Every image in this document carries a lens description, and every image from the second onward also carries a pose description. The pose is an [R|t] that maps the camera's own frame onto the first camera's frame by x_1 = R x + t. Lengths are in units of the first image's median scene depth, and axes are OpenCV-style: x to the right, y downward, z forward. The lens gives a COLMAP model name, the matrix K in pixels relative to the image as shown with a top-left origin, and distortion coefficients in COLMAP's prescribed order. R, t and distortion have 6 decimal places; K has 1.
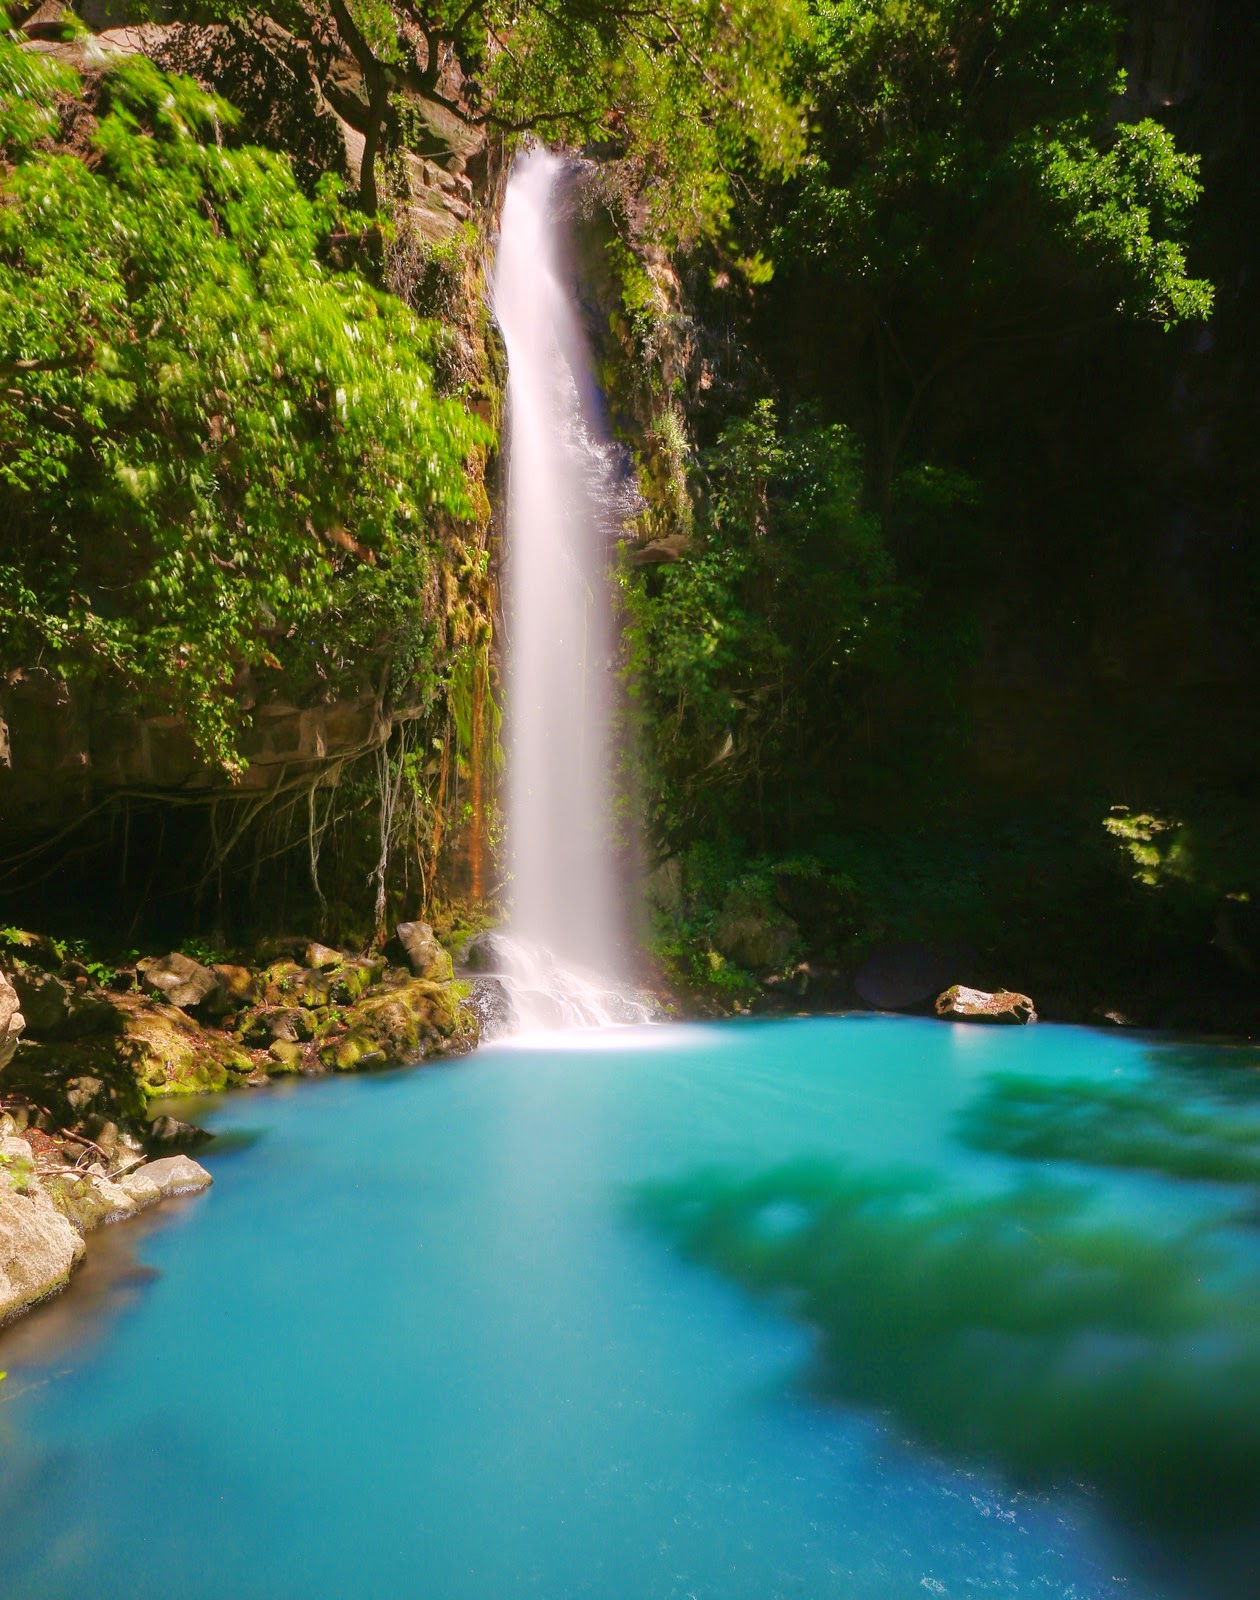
lens RADIAL K [[864.9, 0, 627.7], [0, 864.9, 943.6], [0, 0, 1]] dist [-0.031804, 0.000721]
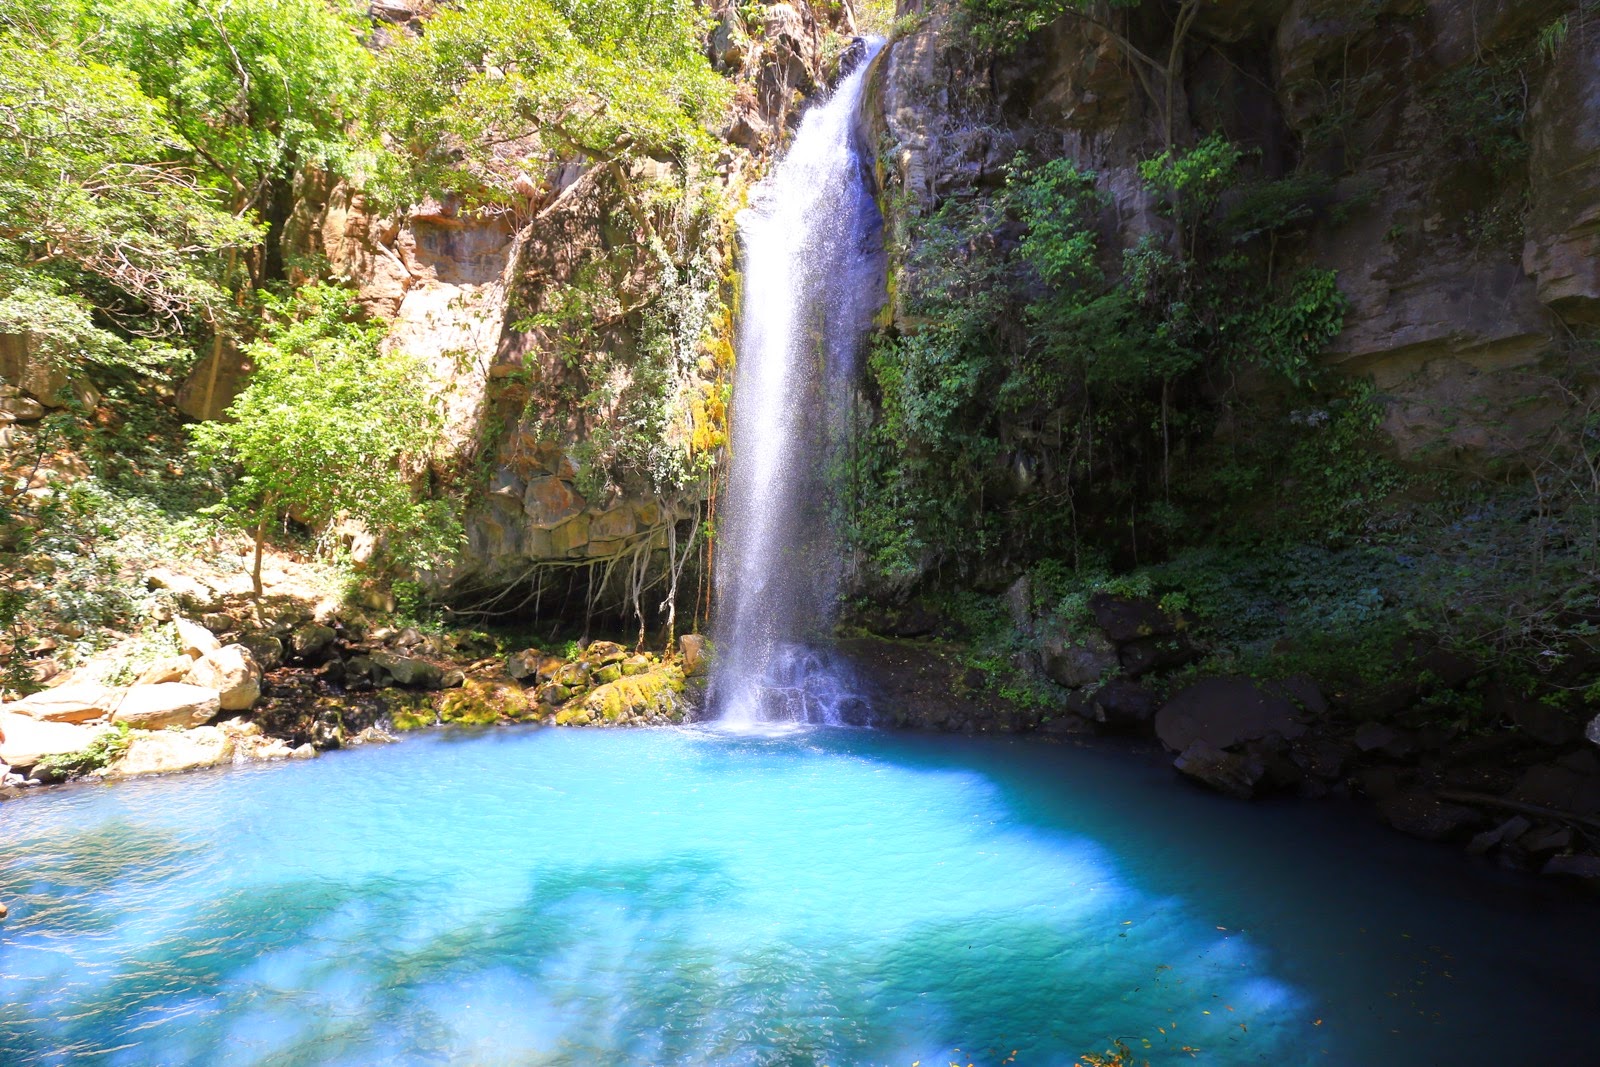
lens RADIAL K [[724.6, 0, 810.2], [0, 724.6, 529.3], [0, 0, 1]] dist [-0.033333, -0.000275]
pose [[0.643929, -0.049183, -0.763503, 0.814374], [-0.030570, 0.995481, -0.089908, -0.094219], [0.764474, 0.081235, 0.639515, 0.309863]]
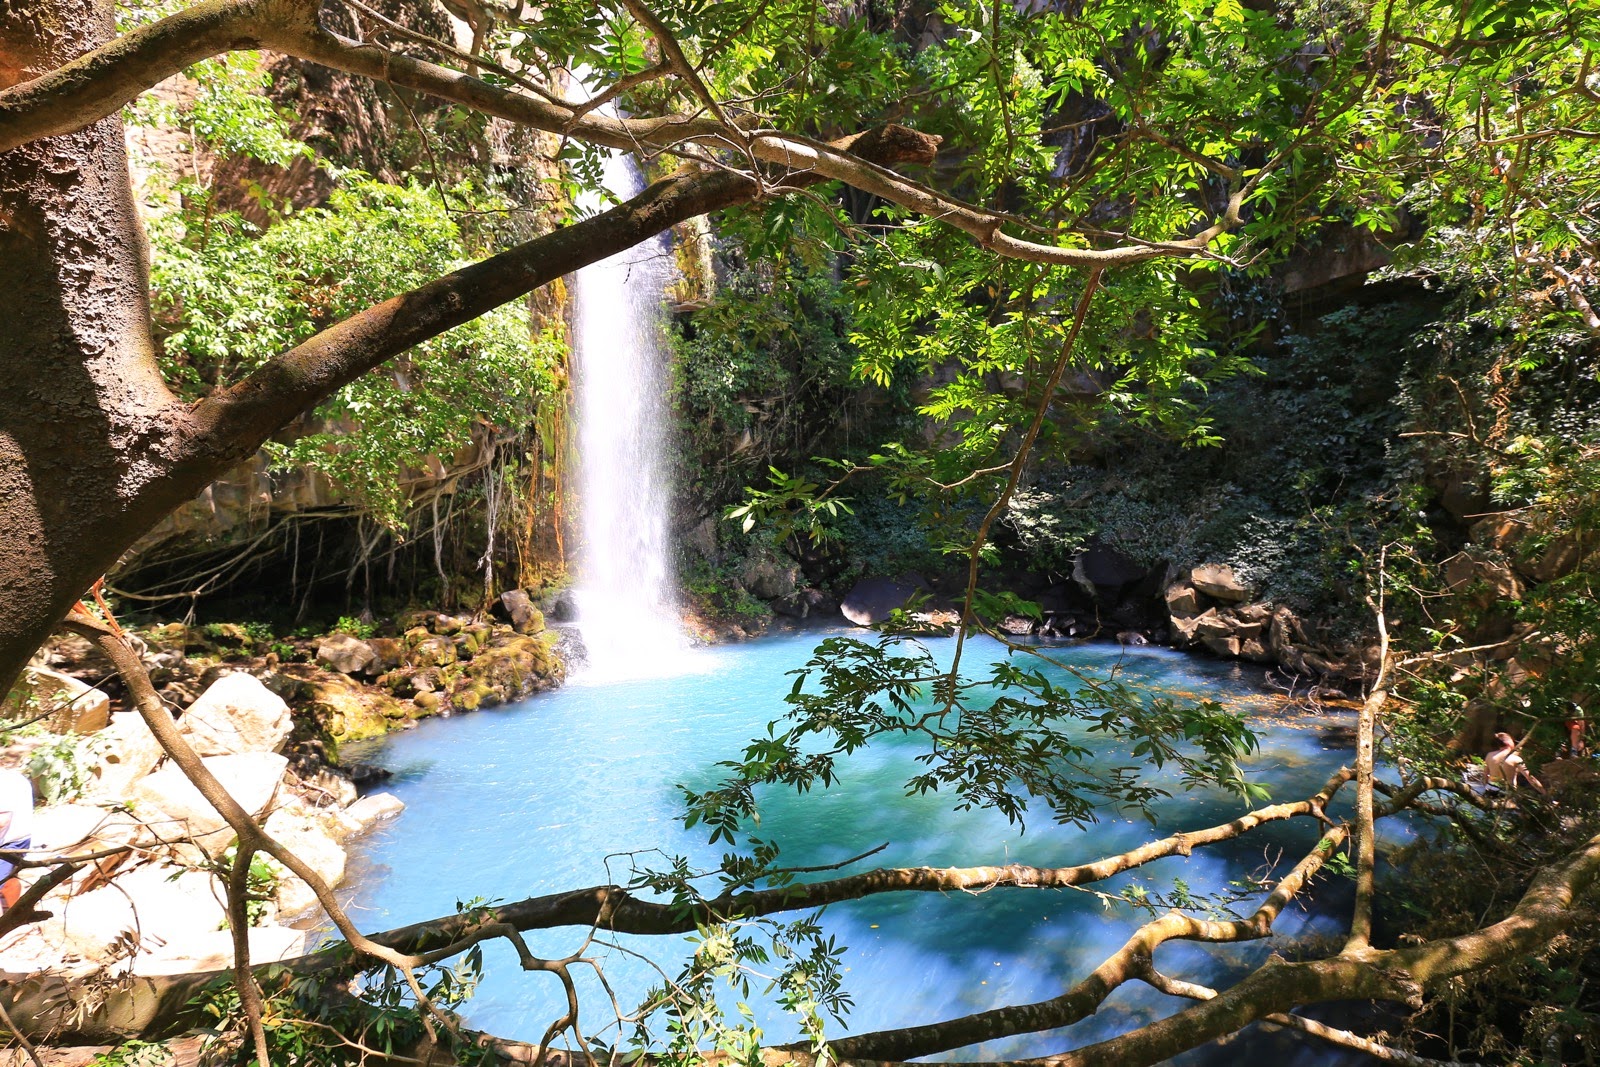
lens RADIAL K [[724.6, 0, 810.2], [0, 724.6, 529.3], [0, 0, 1]] dist [-0.033333, -0.000275]
pose [[0.985673, -0.020799, 0.167381, 0.025684], [0.022972, 0.999675, -0.011059, -0.092425], [-0.167097, 0.014746, 0.985830, -0.199857]]
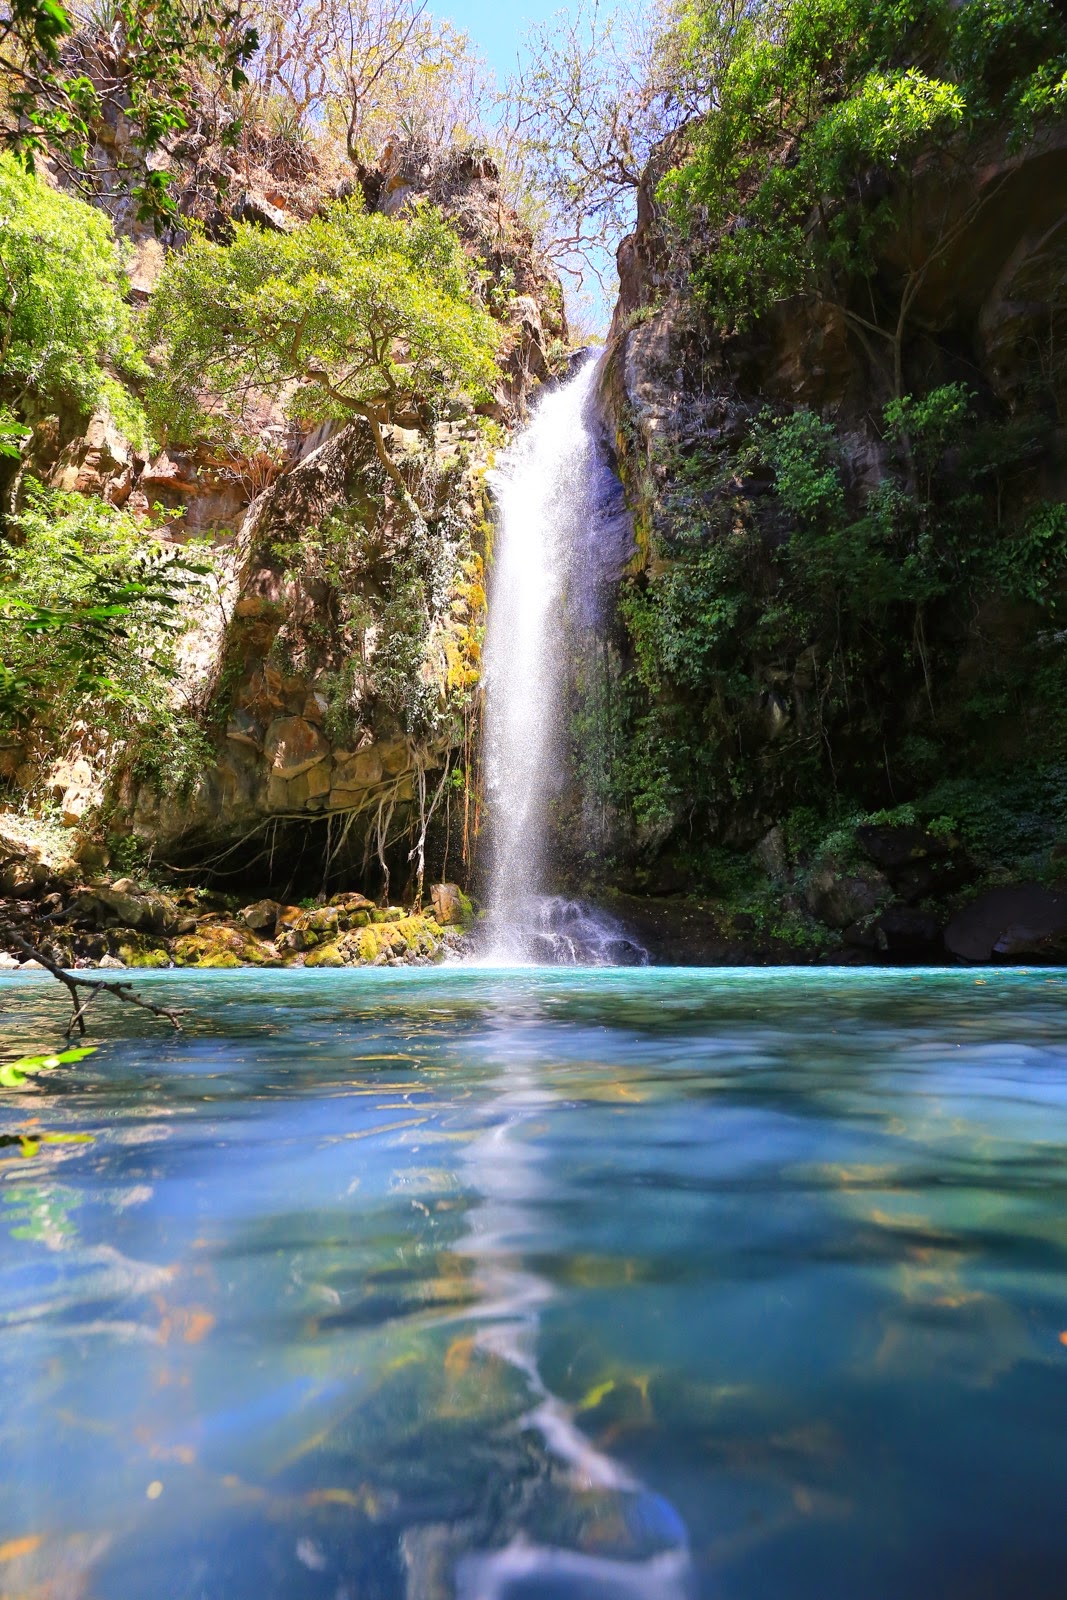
lens RADIAL K [[724.6, 0, 524.0], [0, 724.6, 800.7], [0, 0, 1]] dist [-0.033333, -0.000275]
pose [[0.705979, -0.167036, -0.688253, 0.644611], [-0.004326, 0.970755, -0.240035, 0.120584], [0.708219, 0.172437, 0.684610, 0.239946]]
